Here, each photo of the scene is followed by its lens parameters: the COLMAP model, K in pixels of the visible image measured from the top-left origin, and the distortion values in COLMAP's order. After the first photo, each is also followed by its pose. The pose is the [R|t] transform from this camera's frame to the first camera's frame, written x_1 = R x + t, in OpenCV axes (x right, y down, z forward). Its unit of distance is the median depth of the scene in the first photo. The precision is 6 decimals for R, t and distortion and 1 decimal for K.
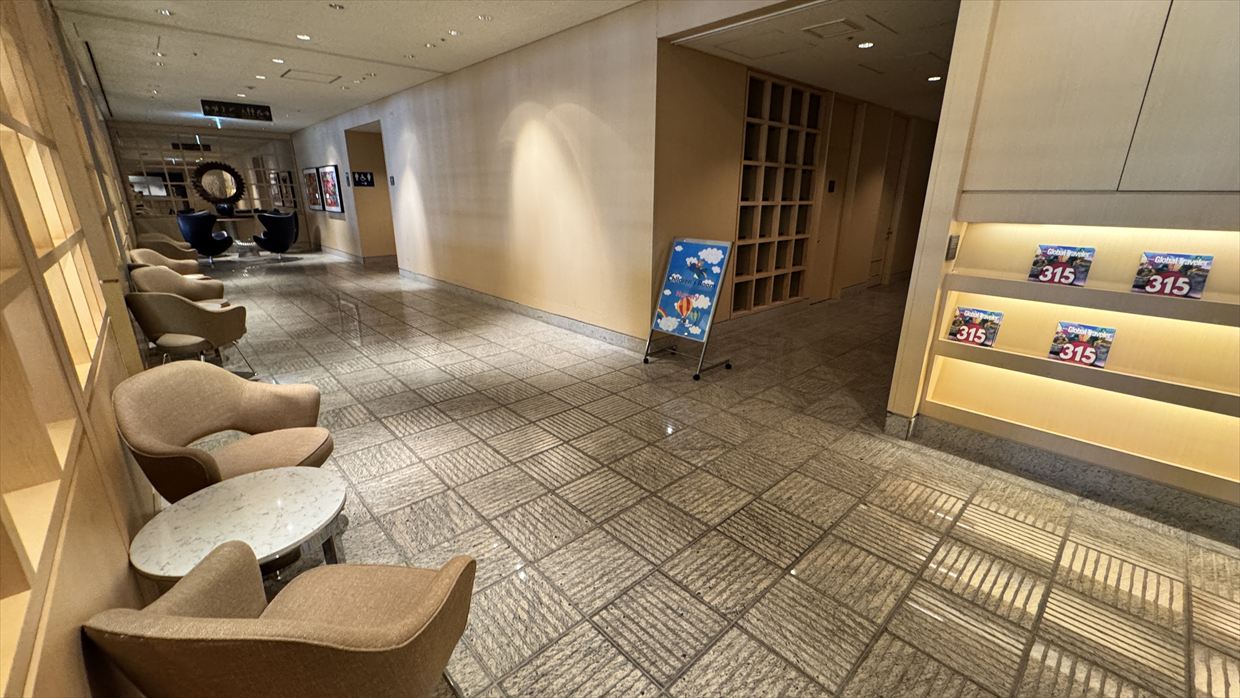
lens RADIAL K [[498.4, 0, 615.3], [0, 498.4, 346.8], [0, 0, 1]] dist [-0.003653, -0.000262]
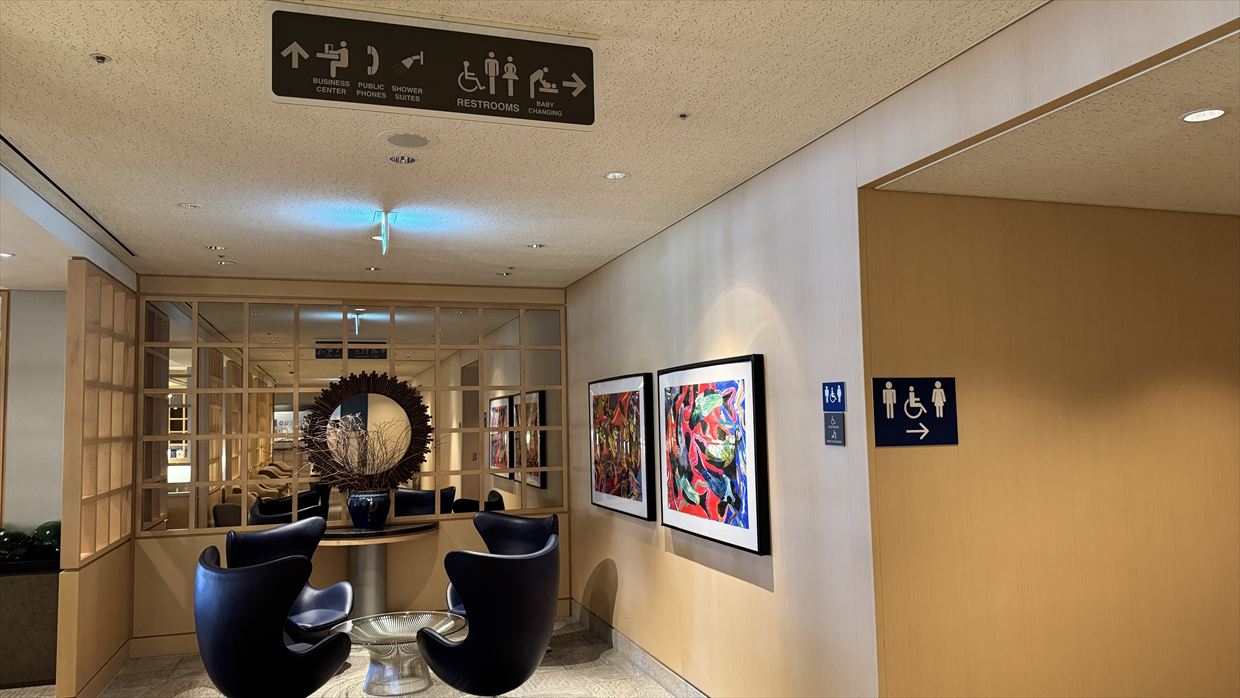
lens RADIAL K [[881.9, 0, 620.1], [0, 881.9, 350.6], [0, 0, 1]] dist [-0.000291, 0.000038]
pose [[0.912201, -0.055992, -0.405900, -0.412482], [-0.096447, 0.933443, -0.345516, -0.198000], [0.398230, 0.354328, 0.846088, 0.565790]]
